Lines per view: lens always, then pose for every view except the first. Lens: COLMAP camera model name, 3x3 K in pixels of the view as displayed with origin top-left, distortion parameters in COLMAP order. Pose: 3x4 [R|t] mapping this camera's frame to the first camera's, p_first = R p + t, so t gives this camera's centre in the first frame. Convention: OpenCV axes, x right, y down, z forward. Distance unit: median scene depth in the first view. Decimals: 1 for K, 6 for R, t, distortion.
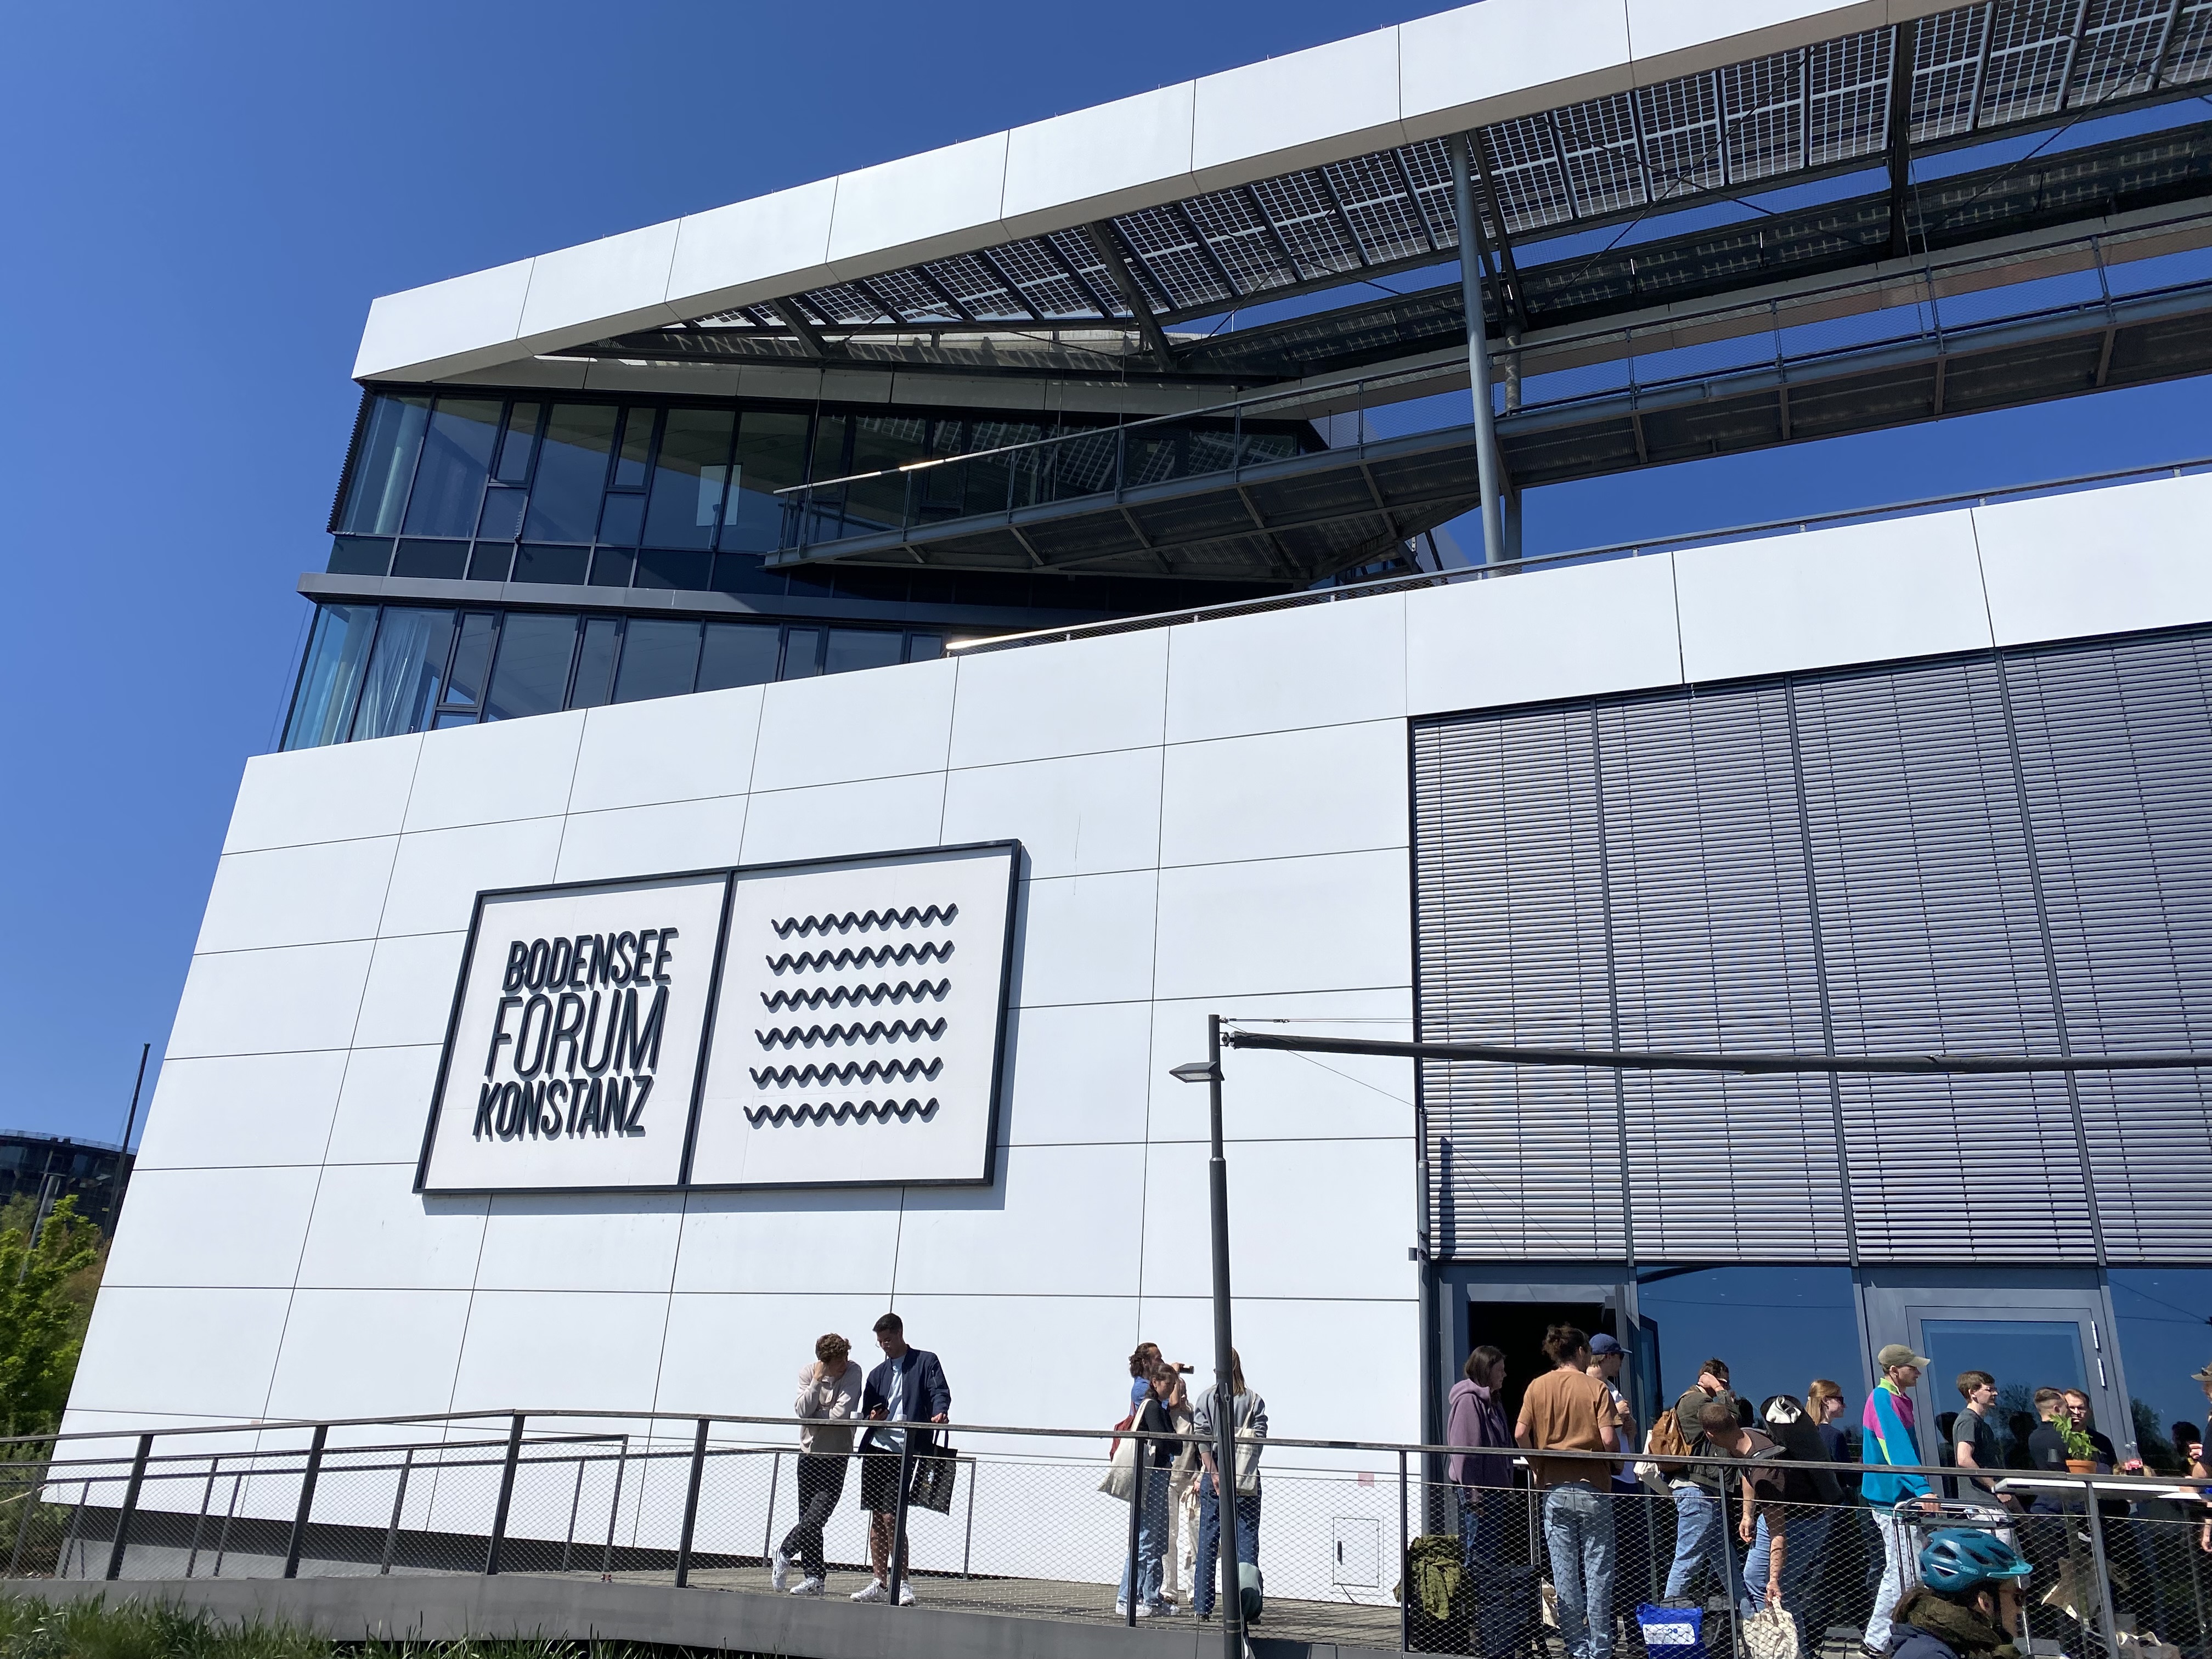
lens RADIAL K [[1666.5, 0, 1105.7], [0, 1666.5, 840.0], [0, 0, 1]] dist [-0.001881, -0.001470]
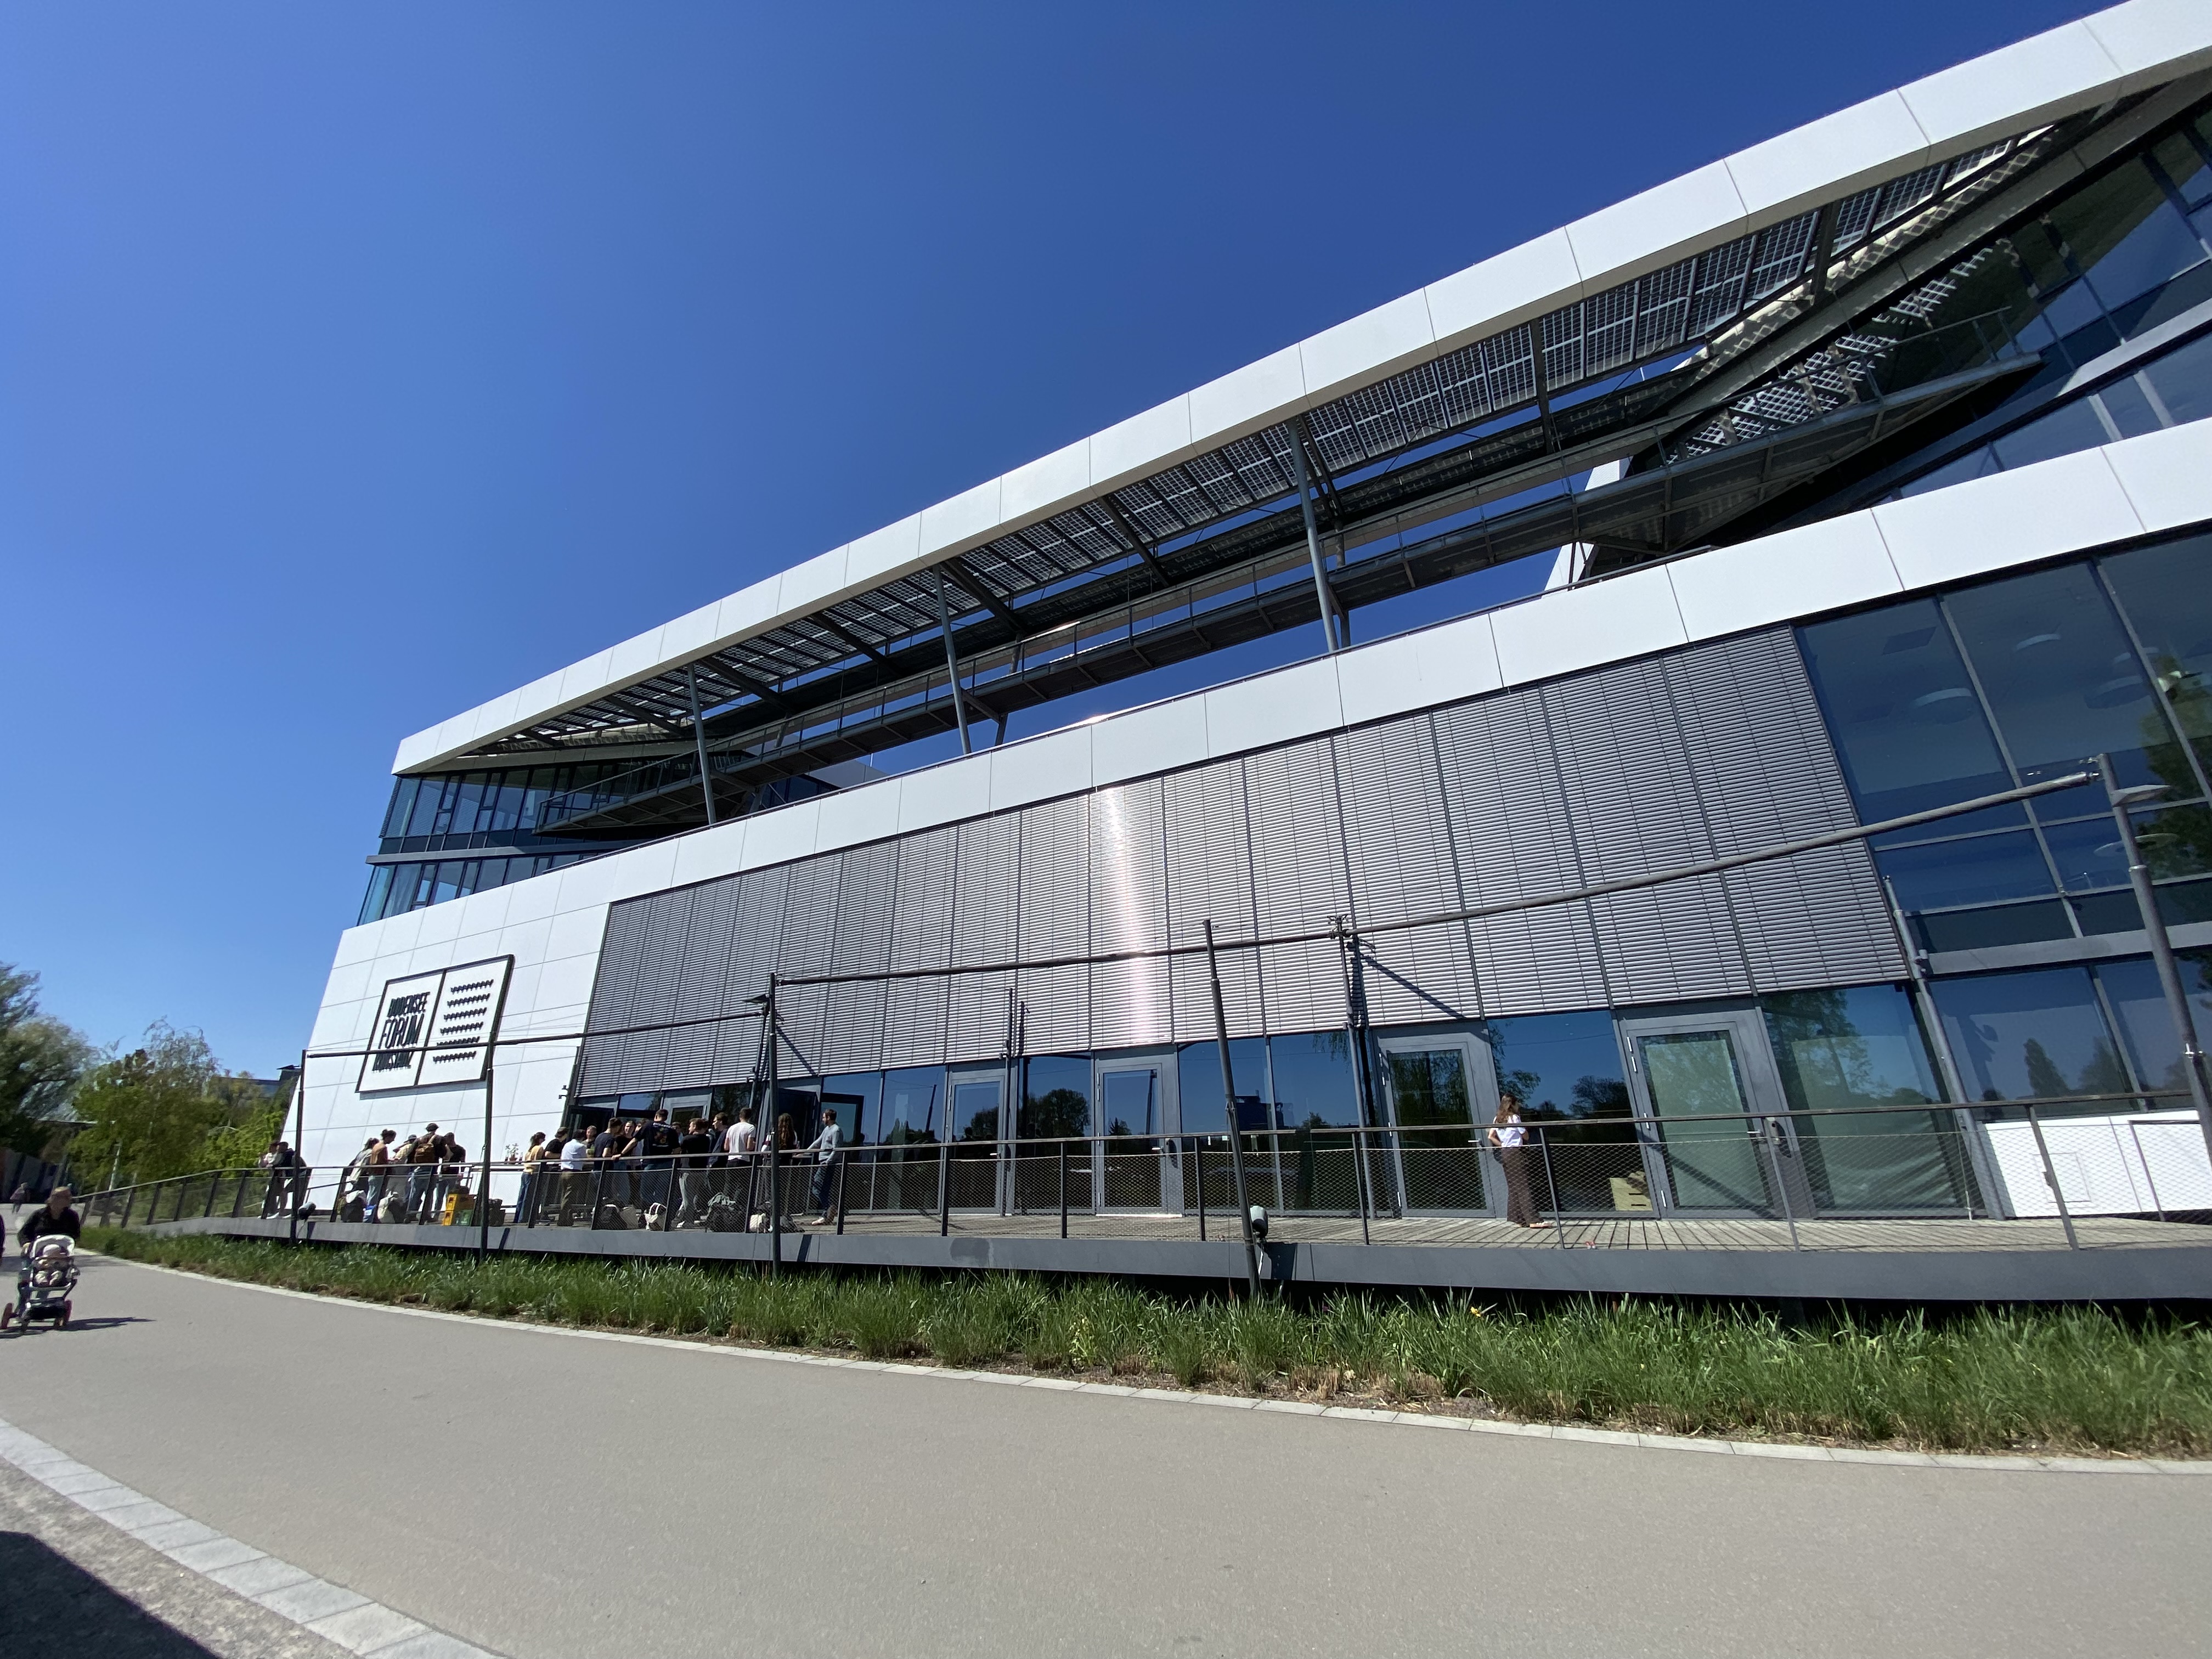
lens RADIAL K [[896.0, 0, 1106.8], [0, 896.0, 813.2], [0, 0, 1]] dist [0.008100, -0.000376]
pose [[0.991062, -0.112806, -0.071205, 0.748380], [0.112147, 0.993604, -0.013206, -0.071900], [0.072239, 0.005102, 0.997374, -0.321077]]
